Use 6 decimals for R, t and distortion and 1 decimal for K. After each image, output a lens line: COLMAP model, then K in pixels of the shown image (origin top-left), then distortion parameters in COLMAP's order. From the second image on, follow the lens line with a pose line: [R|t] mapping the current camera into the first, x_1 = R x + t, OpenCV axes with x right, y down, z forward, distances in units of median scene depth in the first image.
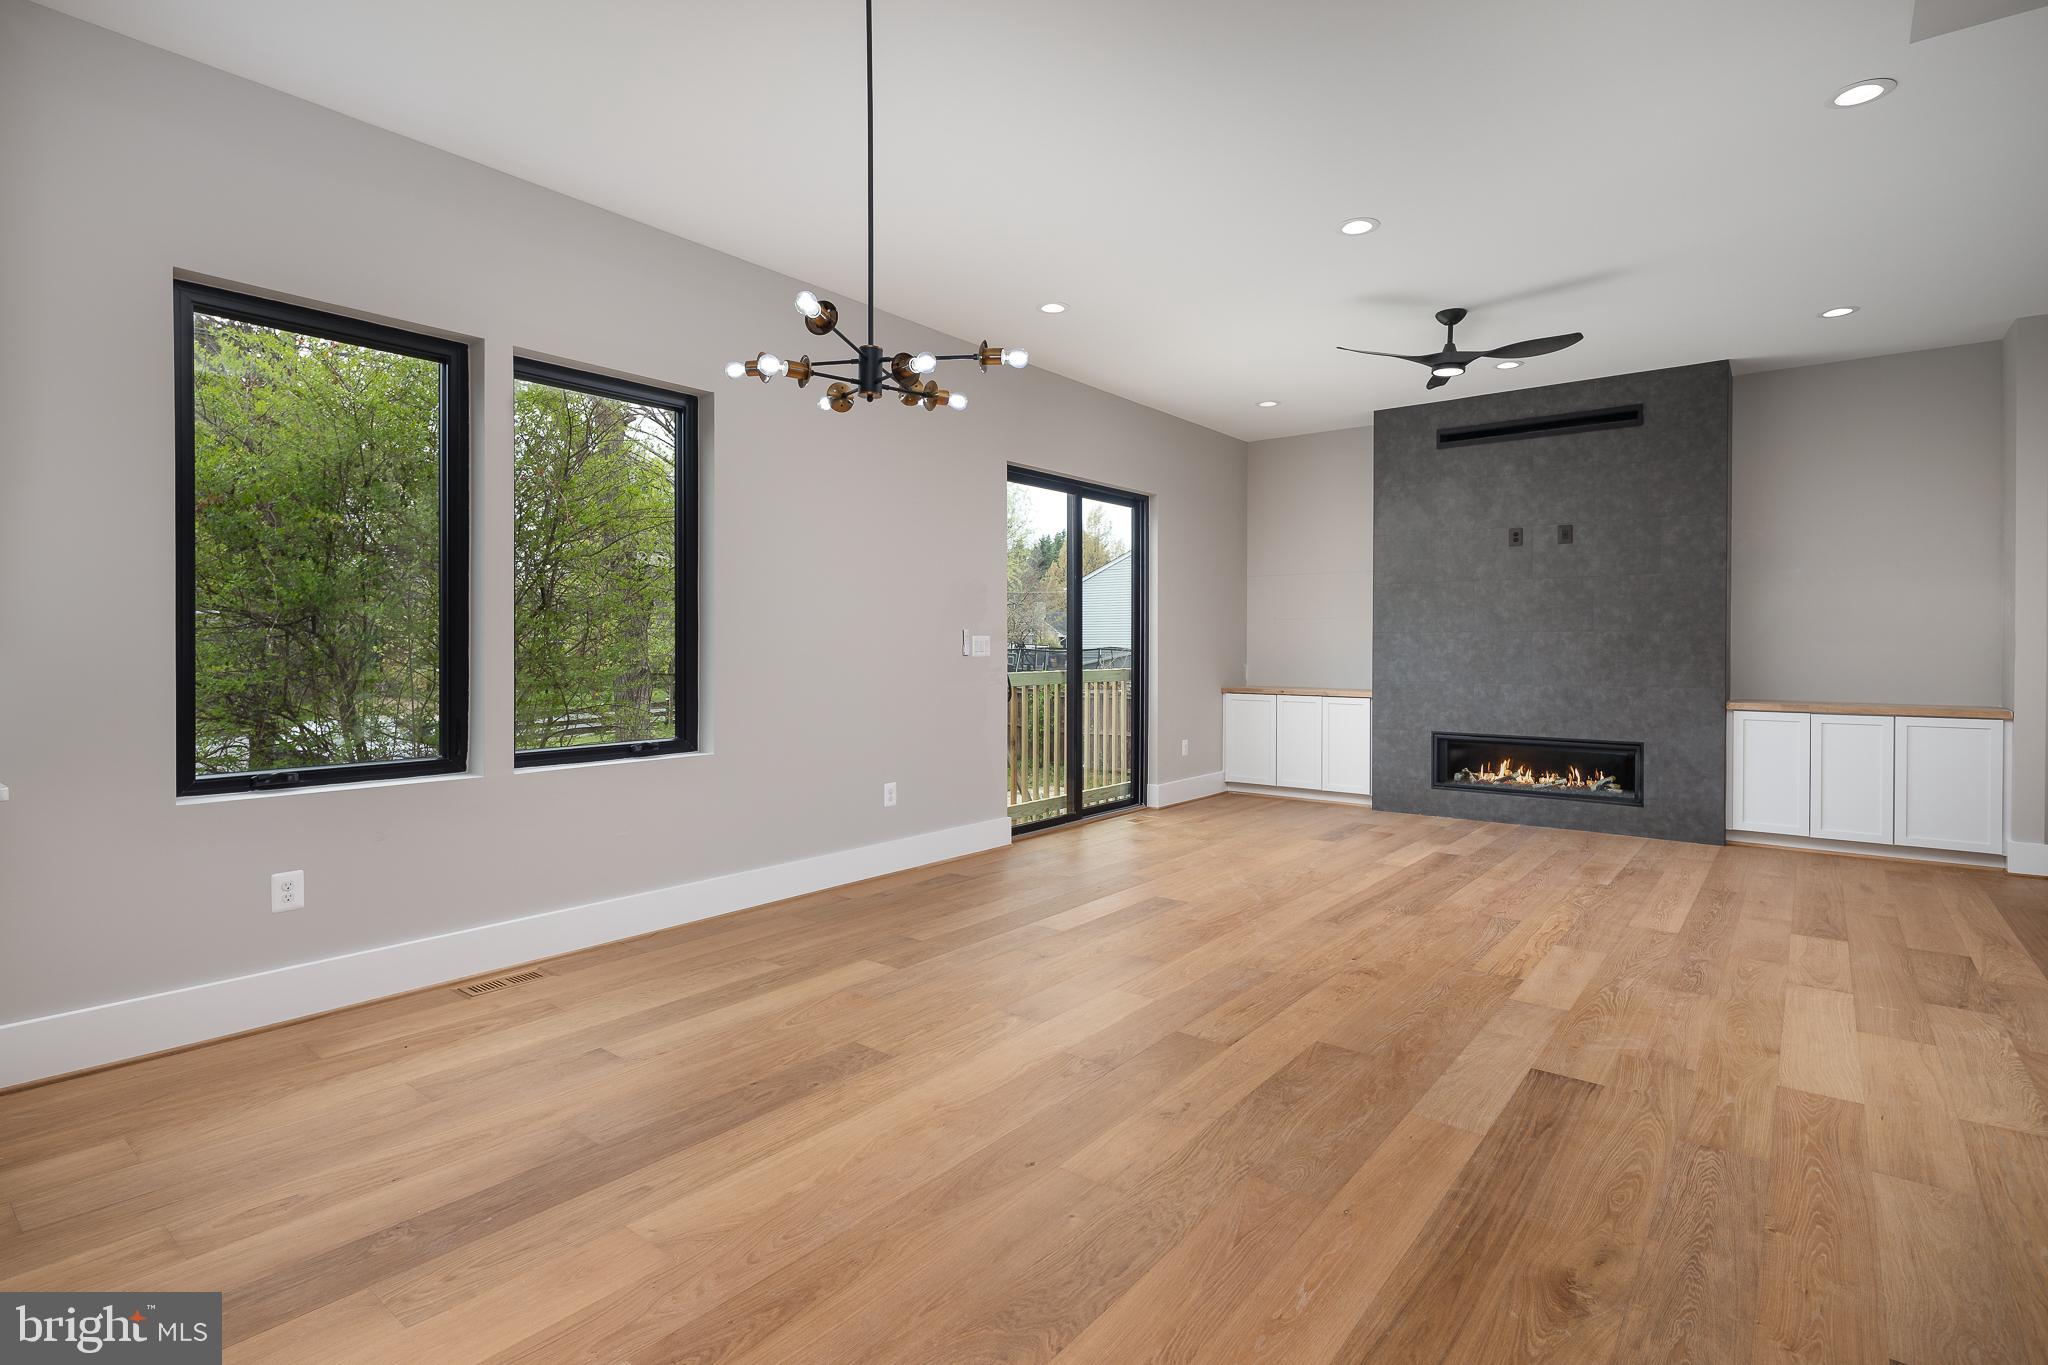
lens RADIAL K [[998.5, 0, 983.7], [0, 998.5, 661.2], [0, 0, 1]] dist [0.006775, -0.004842]
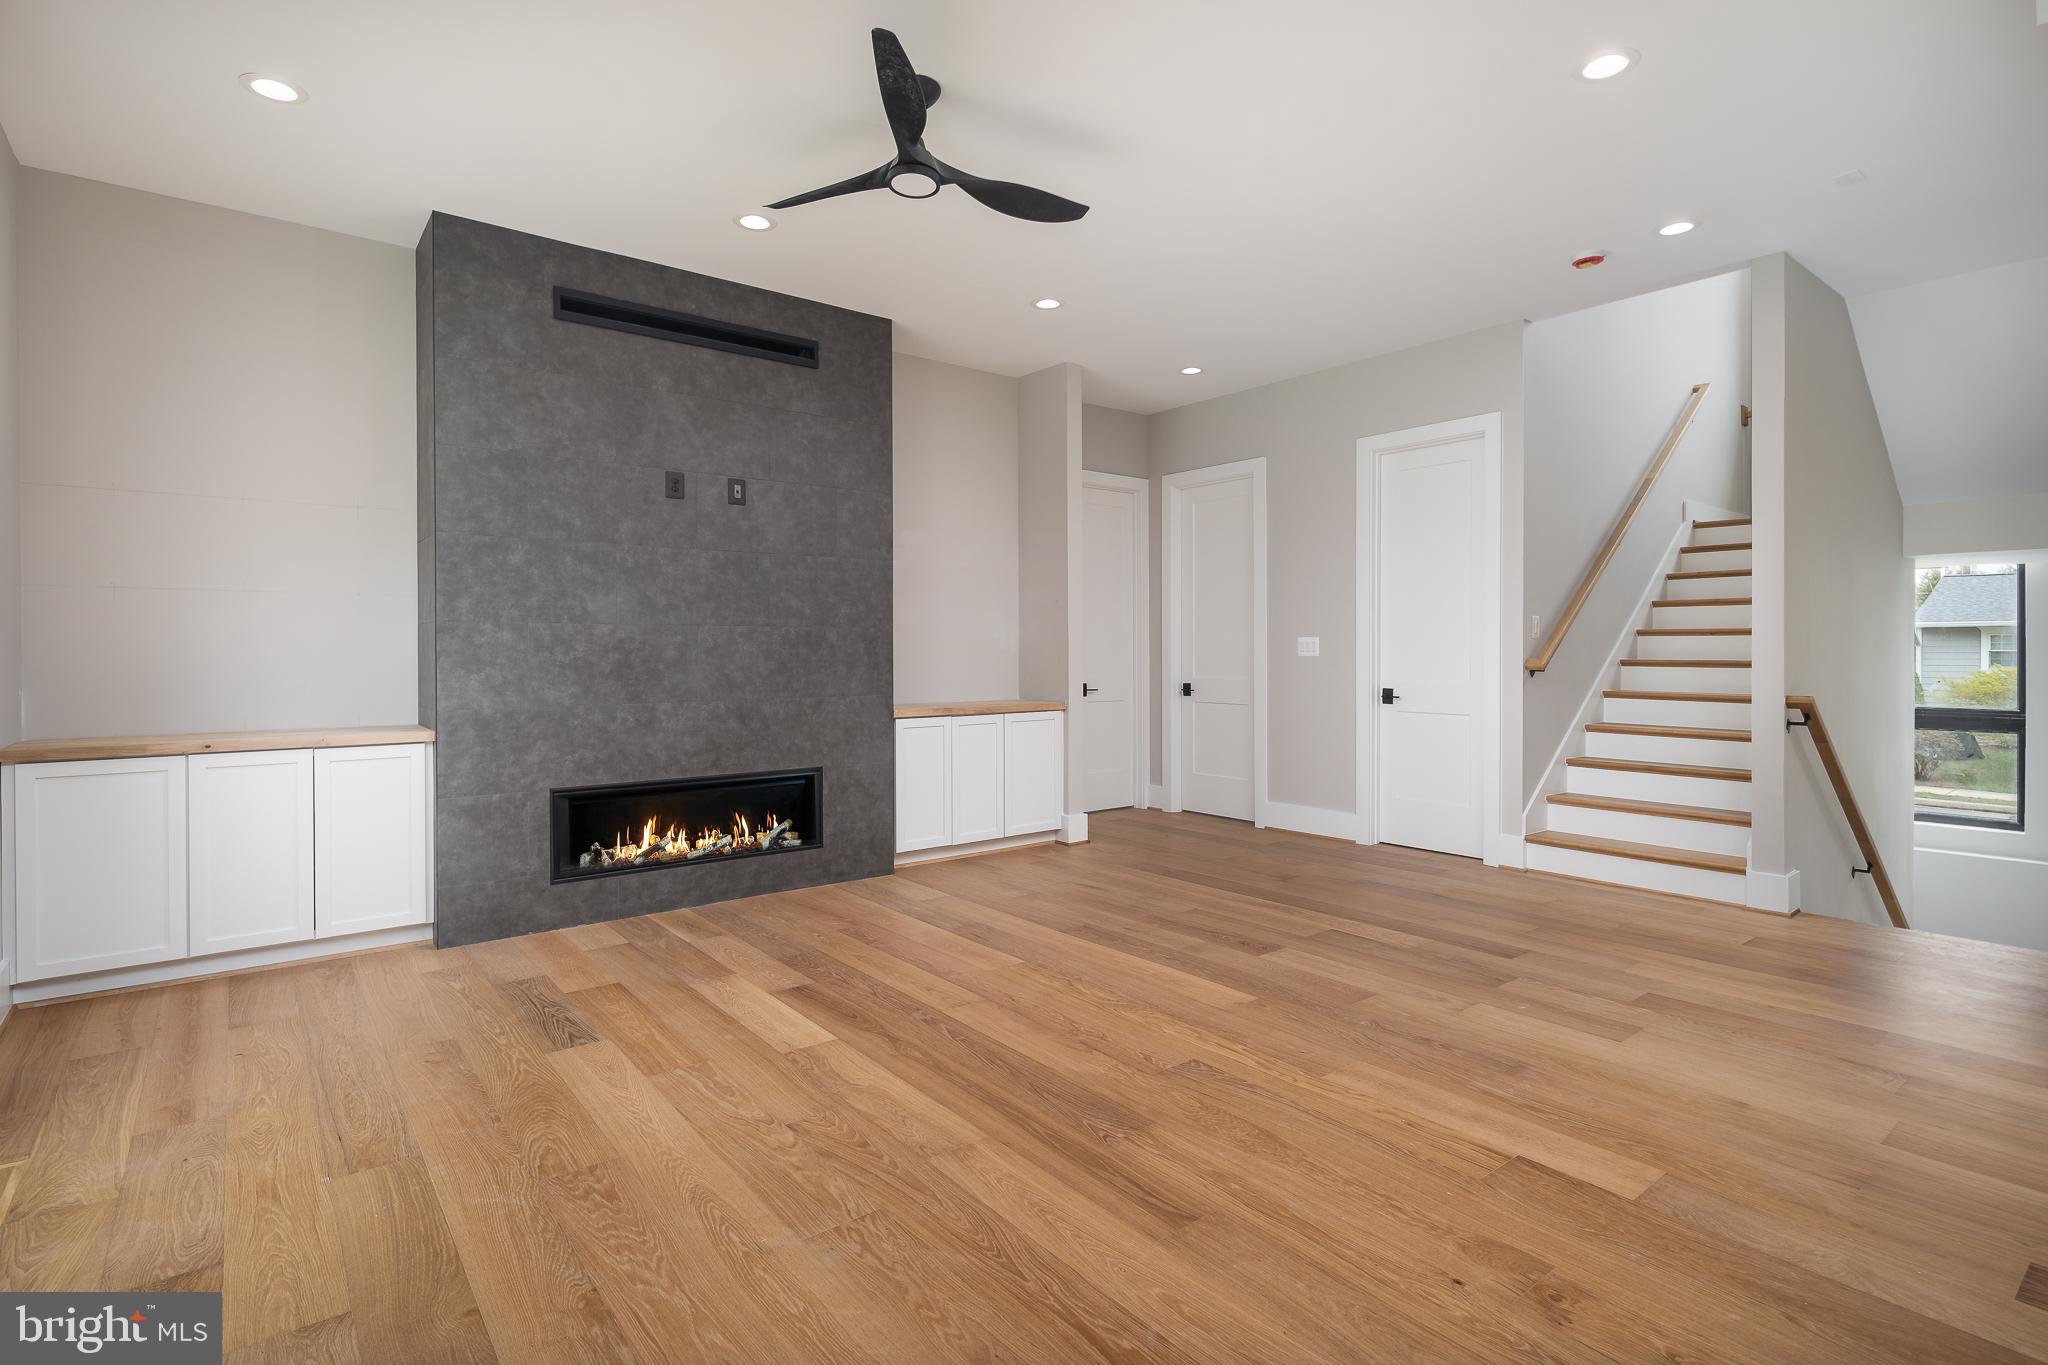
lens RADIAL K [[998.5, 0, 1054.1], [0, 998.5, 657.8], [0, 0, 1]] dist [0.006775, -0.004842]
pose [[0.205518, -0.007612, 0.978624, -0.078287], [0.019117, 0.999810, 0.003762, -0.004846], [-0.978467, 0.017935, 0.205624, 0.615098]]
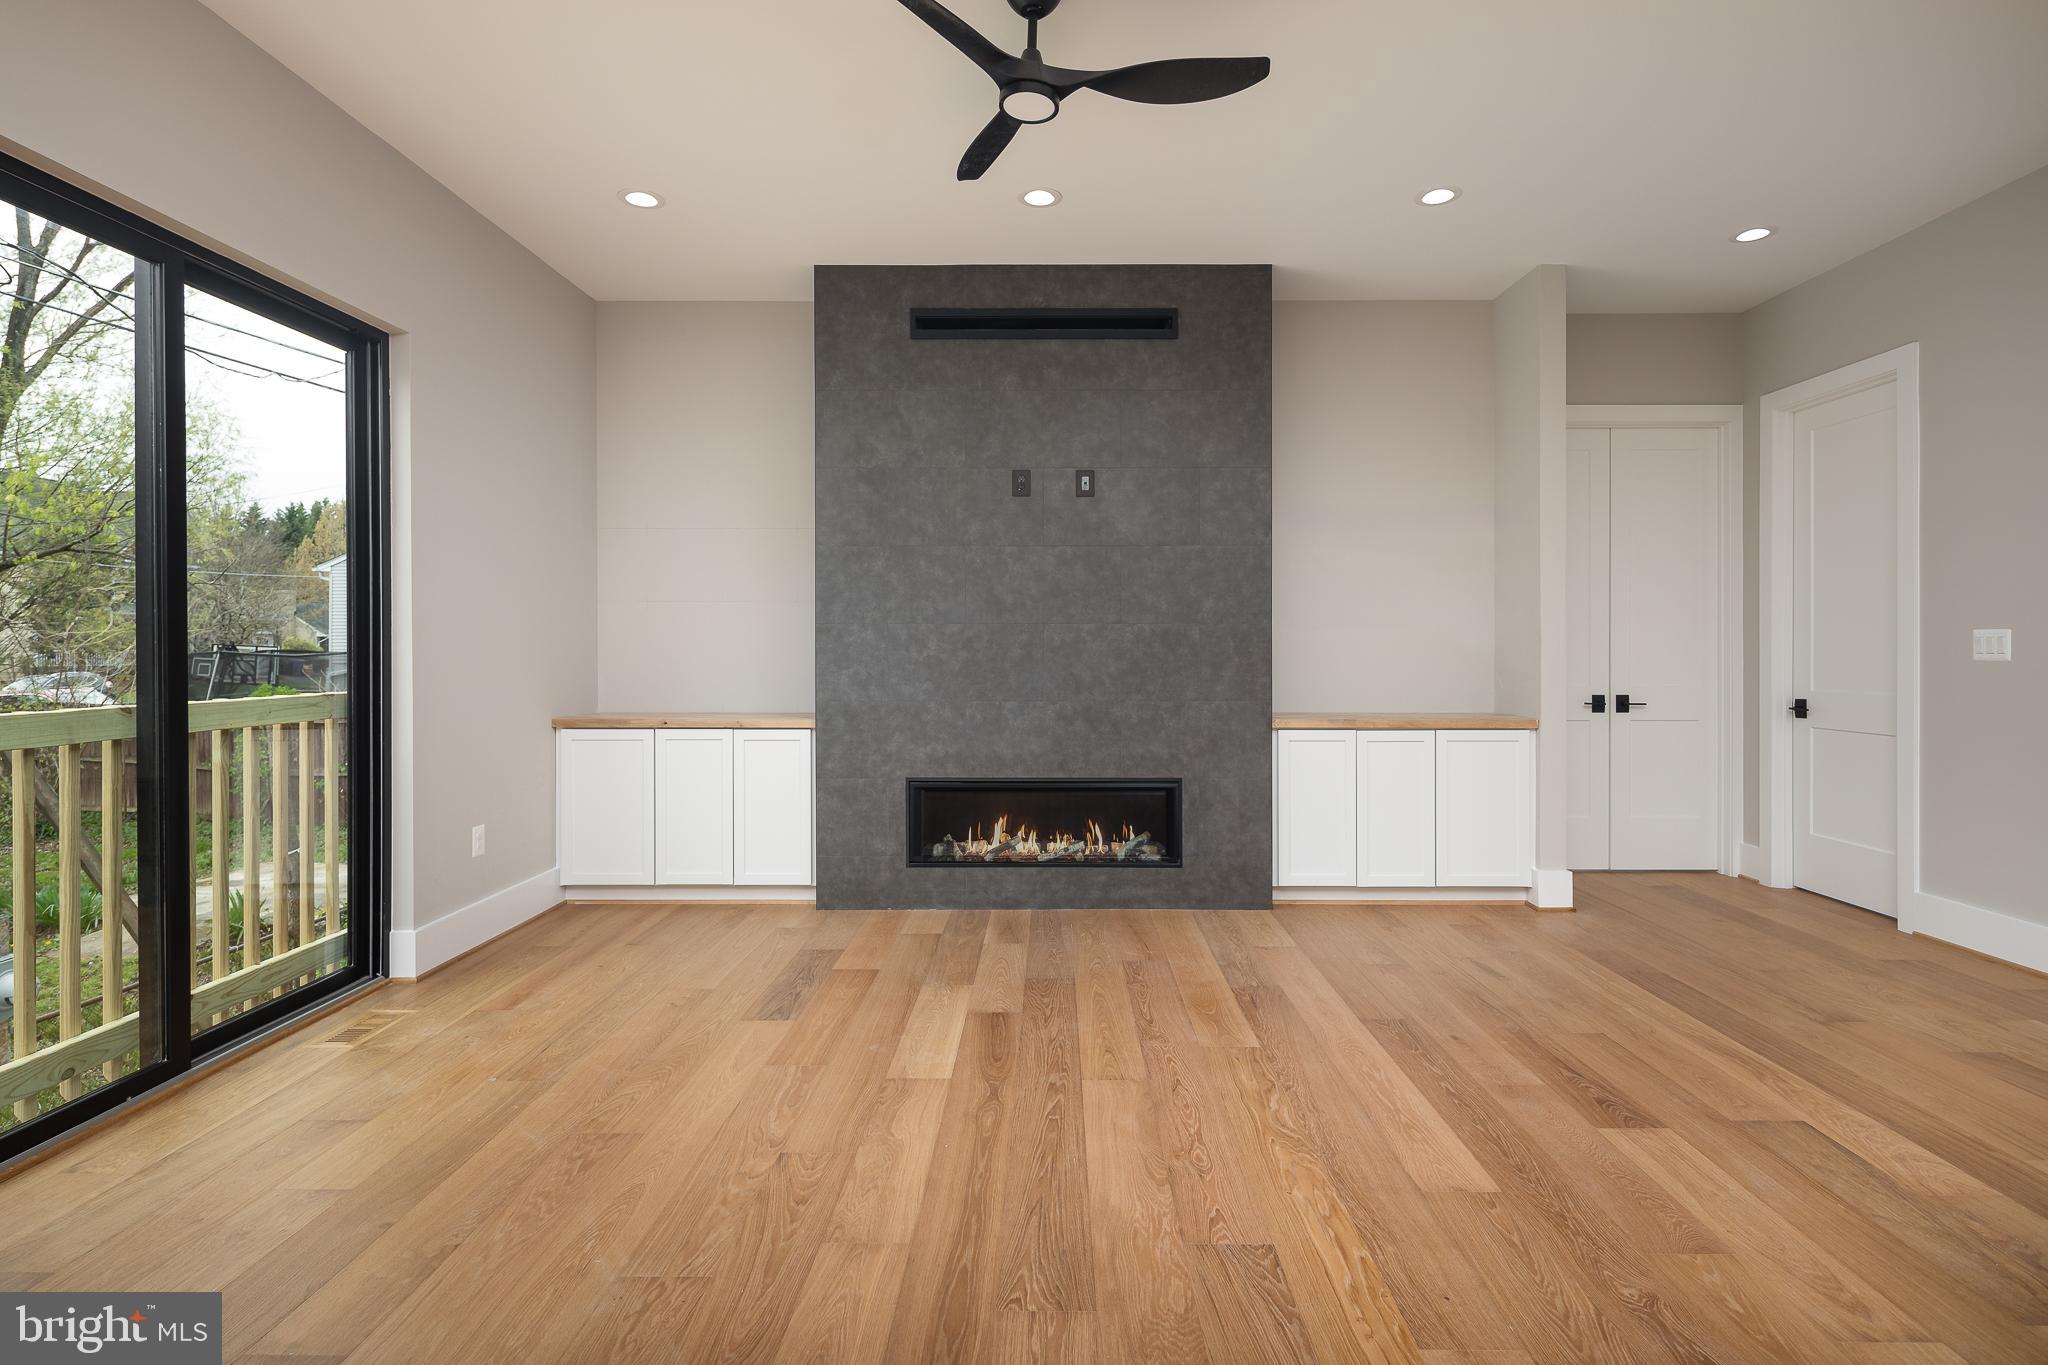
lens RADIAL K [[1039.1, 0, 1042.1], [0, 1039.1, 654.8], [0, 0, 1]] dist [0.003555, -0.002932]
pose [[0.780000, -0.004279, 0.625765, 0.105069], [0.010684, 0.999922, -0.006480, -0.003716], [-0.625688, 0.011740, 0.779985, 0.449054]]
